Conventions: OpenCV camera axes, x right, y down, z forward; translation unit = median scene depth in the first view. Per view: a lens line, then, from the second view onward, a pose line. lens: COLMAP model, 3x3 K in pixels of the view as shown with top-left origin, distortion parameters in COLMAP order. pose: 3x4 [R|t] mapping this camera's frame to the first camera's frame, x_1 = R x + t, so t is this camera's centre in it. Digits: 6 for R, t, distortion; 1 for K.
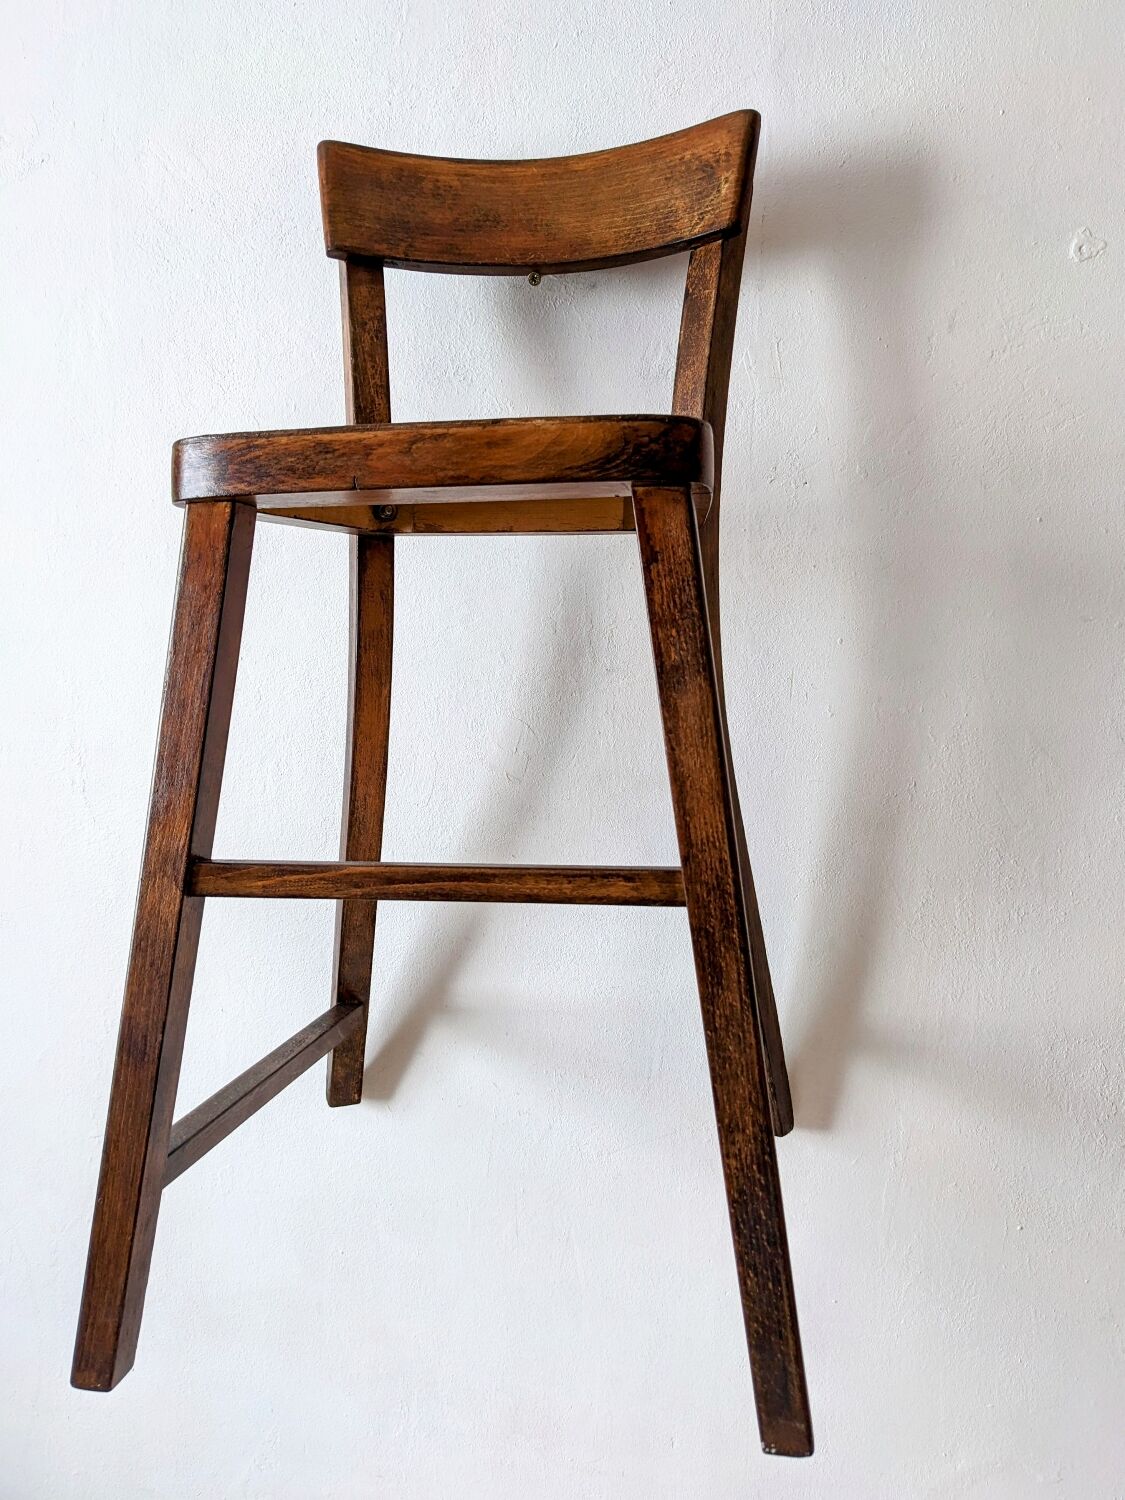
lens RADIAL K [[1240.2, 0, 568.8], [0, 1240.2, 743.1], [0, 0, 1]] dist [0.070714, -0.120361]
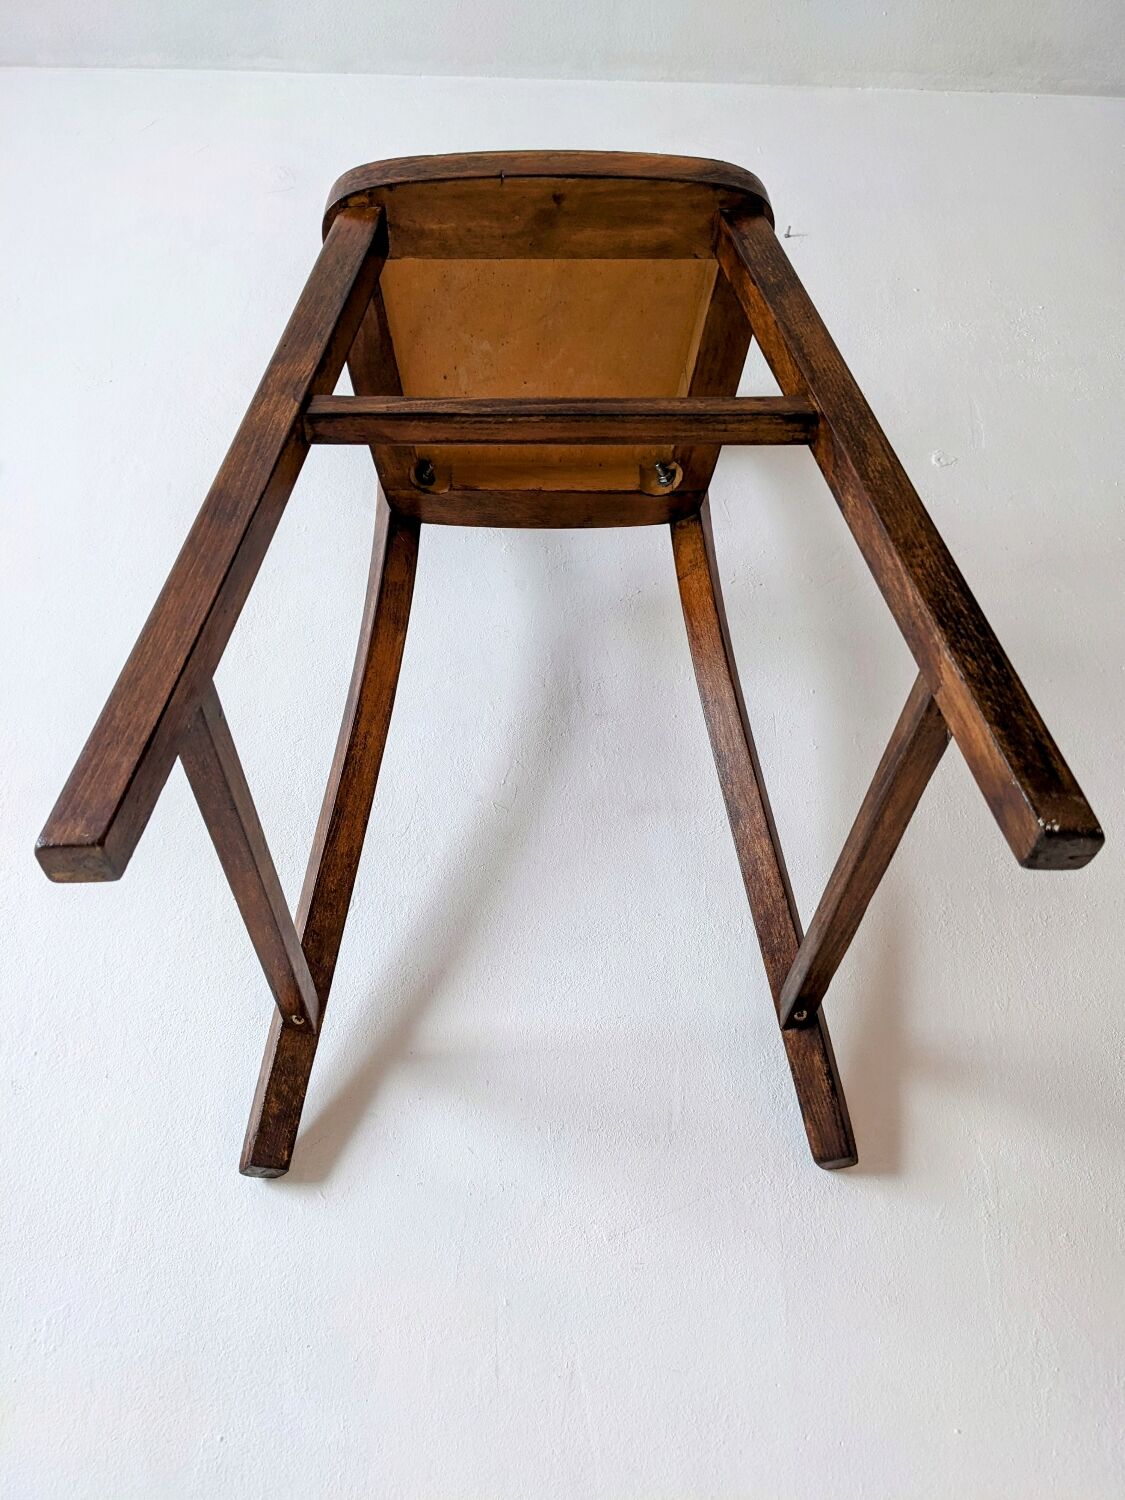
lens RADIAL K [[1202.7, 0, 563.6], [0, 1202.7, 746.5], [0, 0, 1]] dist [0.055199, -0.085428]
pose [[0.981802, 0.091495, 0.166413, -0.185204], [0.042122, 0.749545, -0.660612, 0.720648], [-0.185177, 0.655600, 0.732051, 0.349113]]
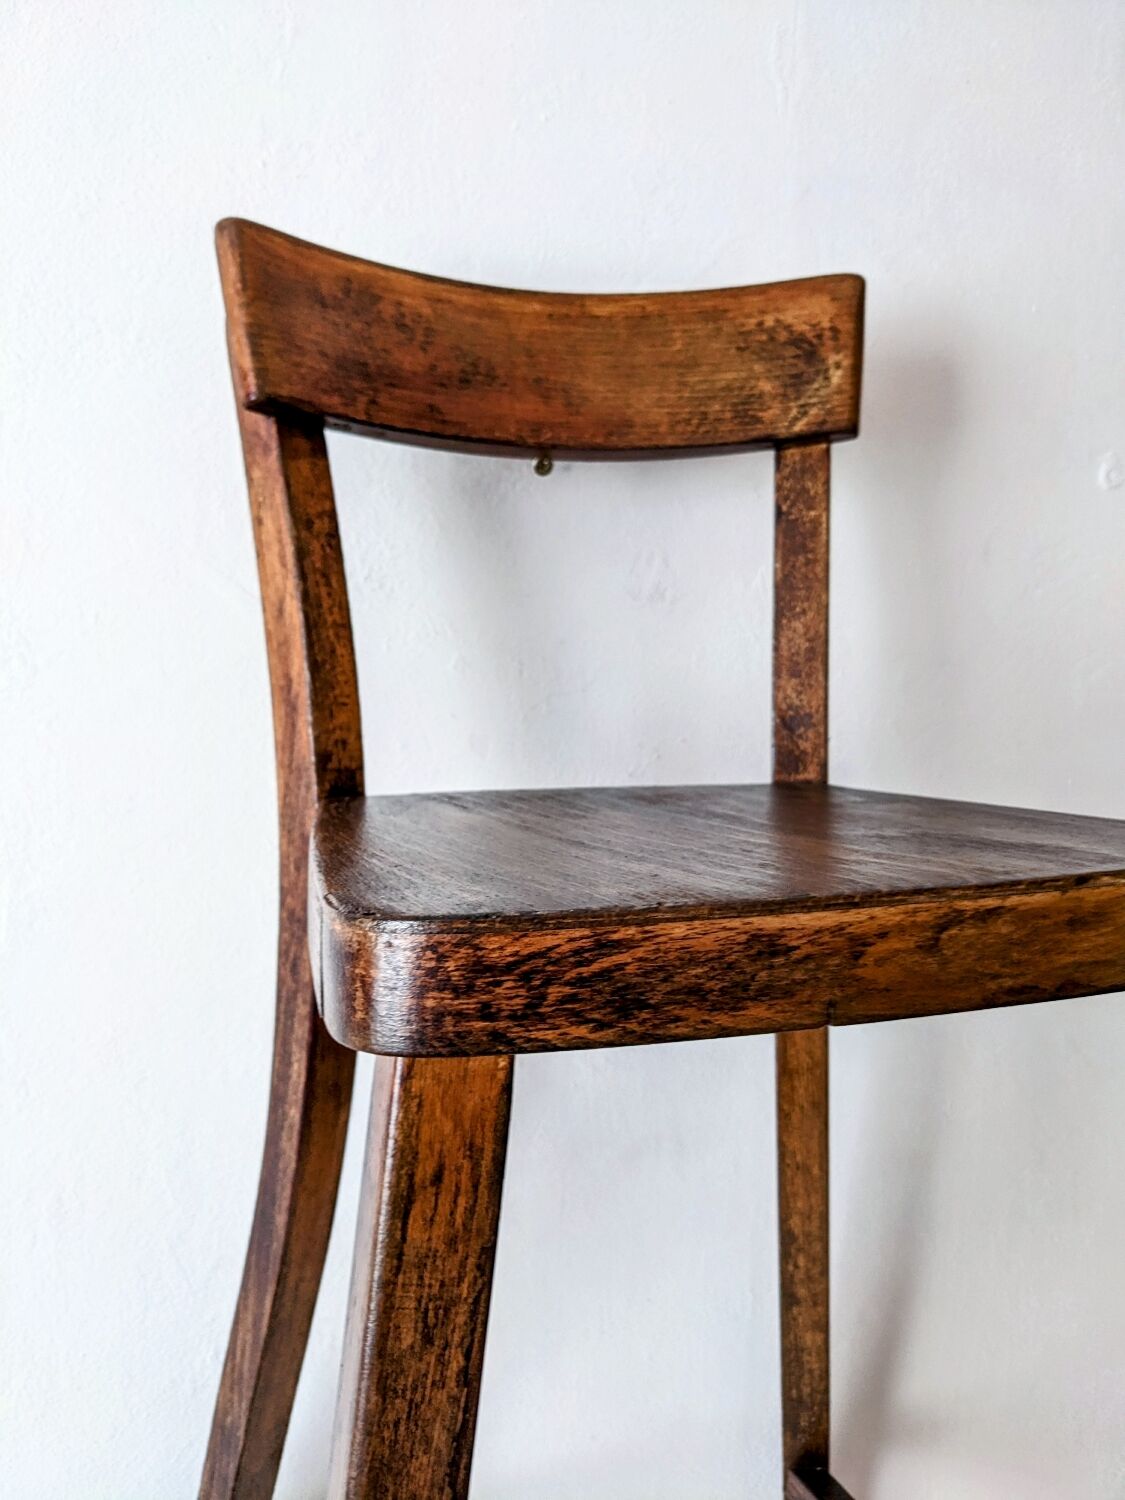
lens RADIAL K [[1213.4, 0, 531.7], [0, 1213.4, 737.7], [0, 0, 1]] dist [0.046250, -0.104248]
pose [[0.903217, -0.026036, 0.428393, -0.339456], [0.043304, 0.998593, -0.030609, -0.219278], [-0.426994, 0.046198, 0.903074, 0.446471]]
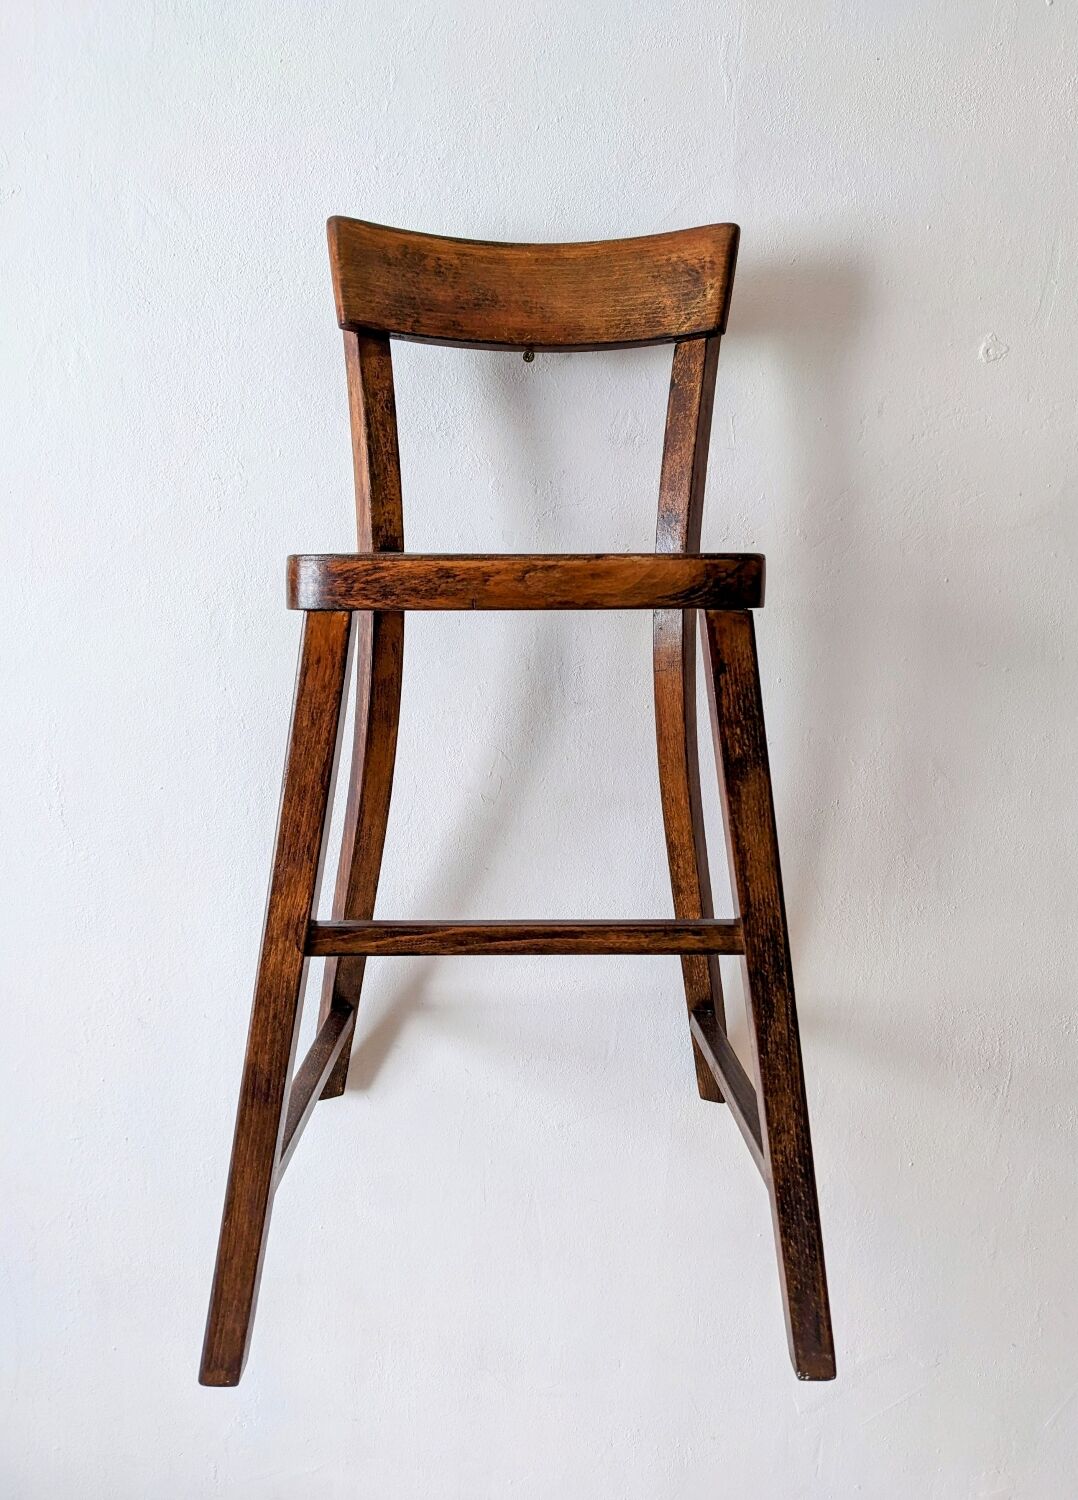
lens RADIAL K [[1239.2, 0, 561.0], [0, 1239.2, 747.5], [0, 0, 1]] dist [0.086111, -0.165968]
pose [[0.982928, -0.012814, 0.183546, -0.218605], [0.000184, 0.997640, 0.068667, -0.111623], [-0.183992, -0.067461, 0.980610, -0.107640]]
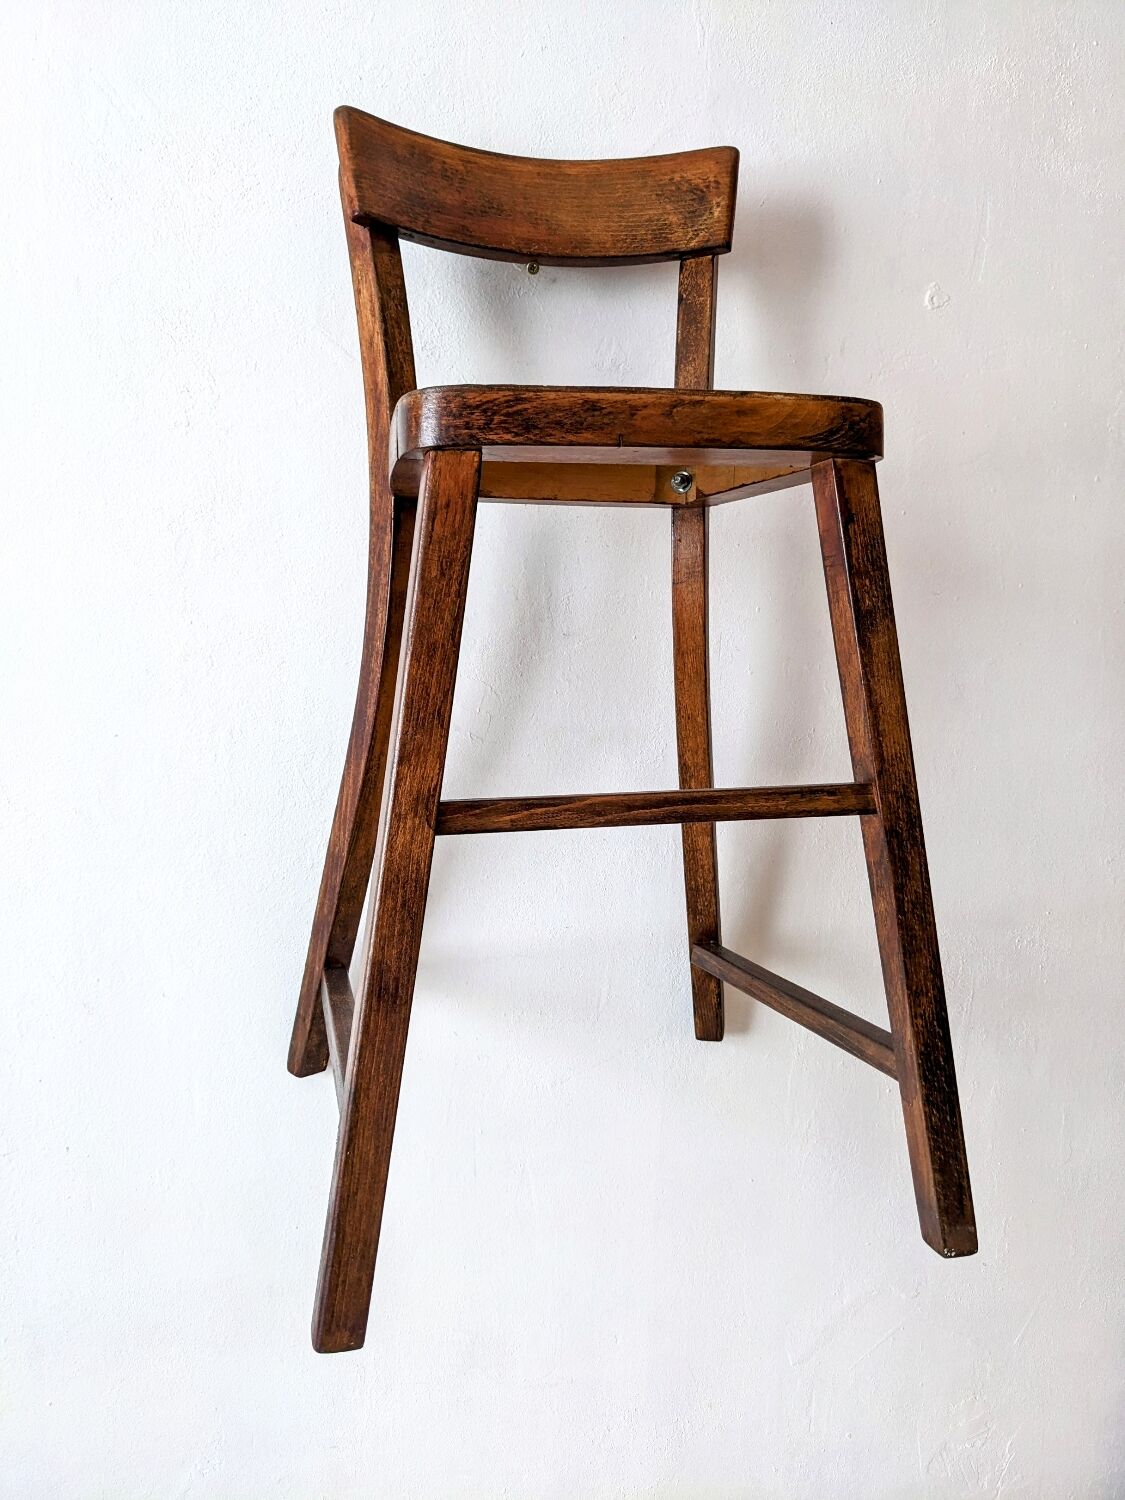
lens RADIAL K [[1199.9, 0, 563.2], [0, 1199.9, 724.6], [0, 0, 1]] dist [0.065359, -0.112478]
pose [[0.914681, -0.027170, 0.403261, -0.465222], [0.032579, 0.999448, -0.006559, 0.032270], [-0.402860, 0.019137, 0.915061, 0.045458]]
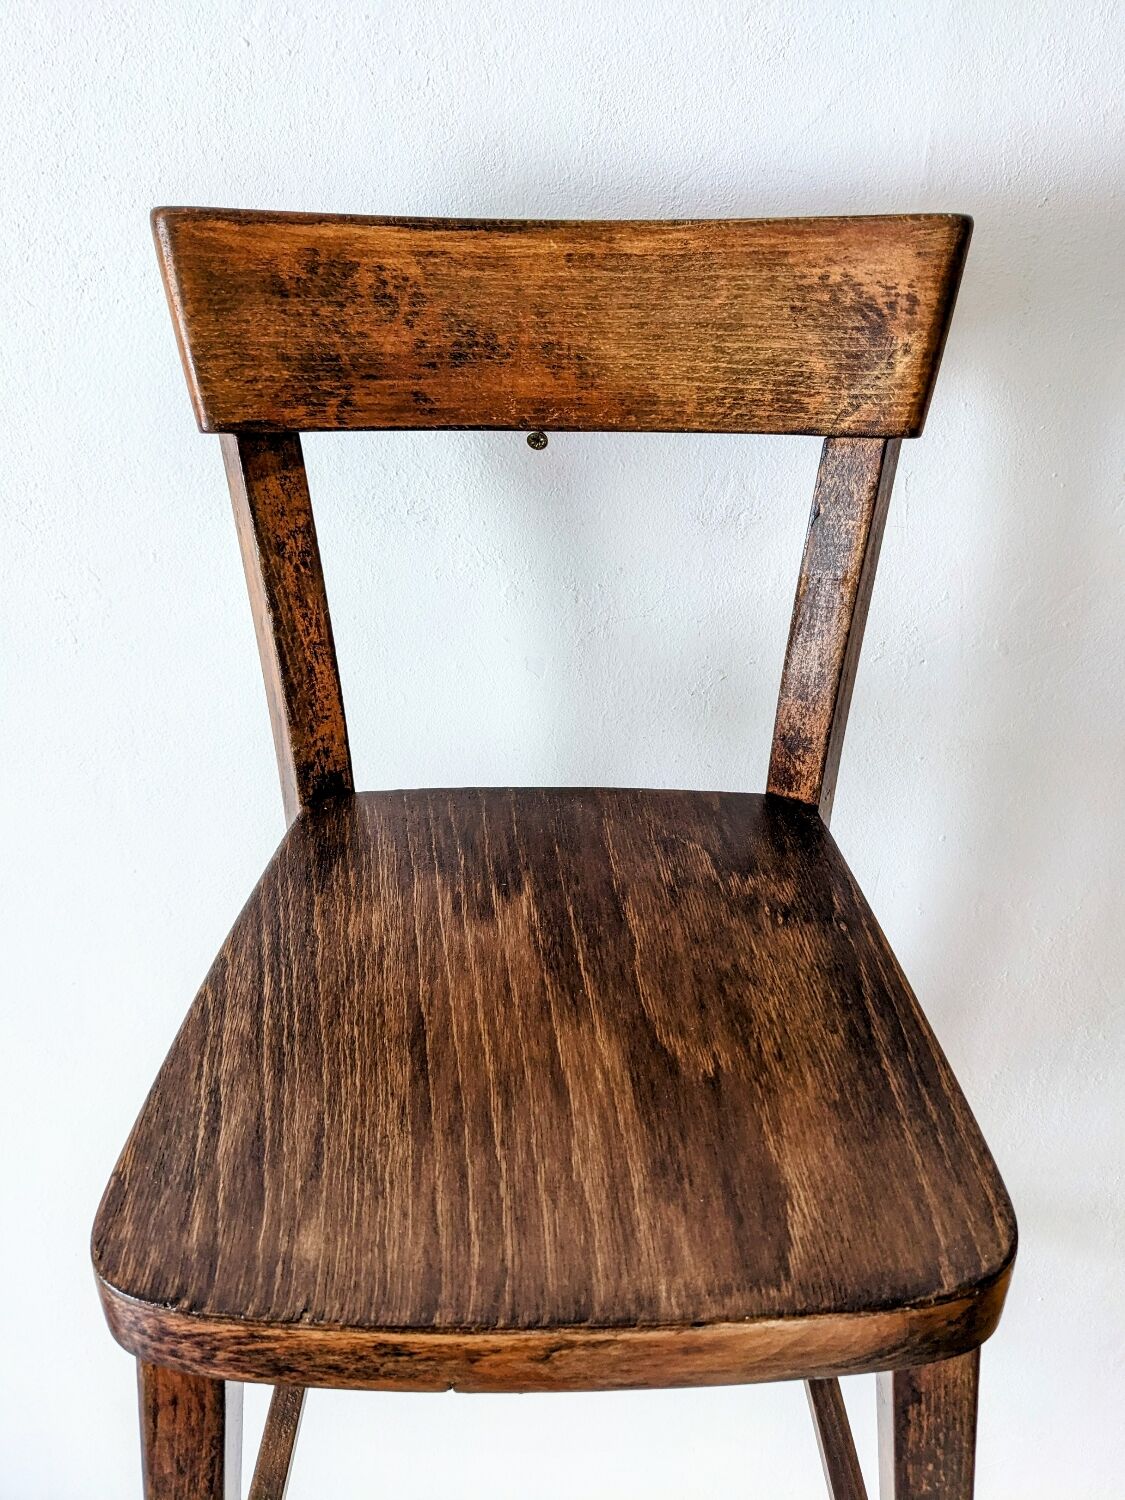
lens RADIAL K [[1204.6, 0, 587.2], [0, 1204.6, 773.3], [0, 0, 1]] dist [0.005008, -0.001424]
pose [[0.984186, -0.080534, 0.157770, -0.125569], [0.001708, 0.894944, 0.446175, -0.520902], [-0.177128, -0.438850, 0.880929, 0.439634]]
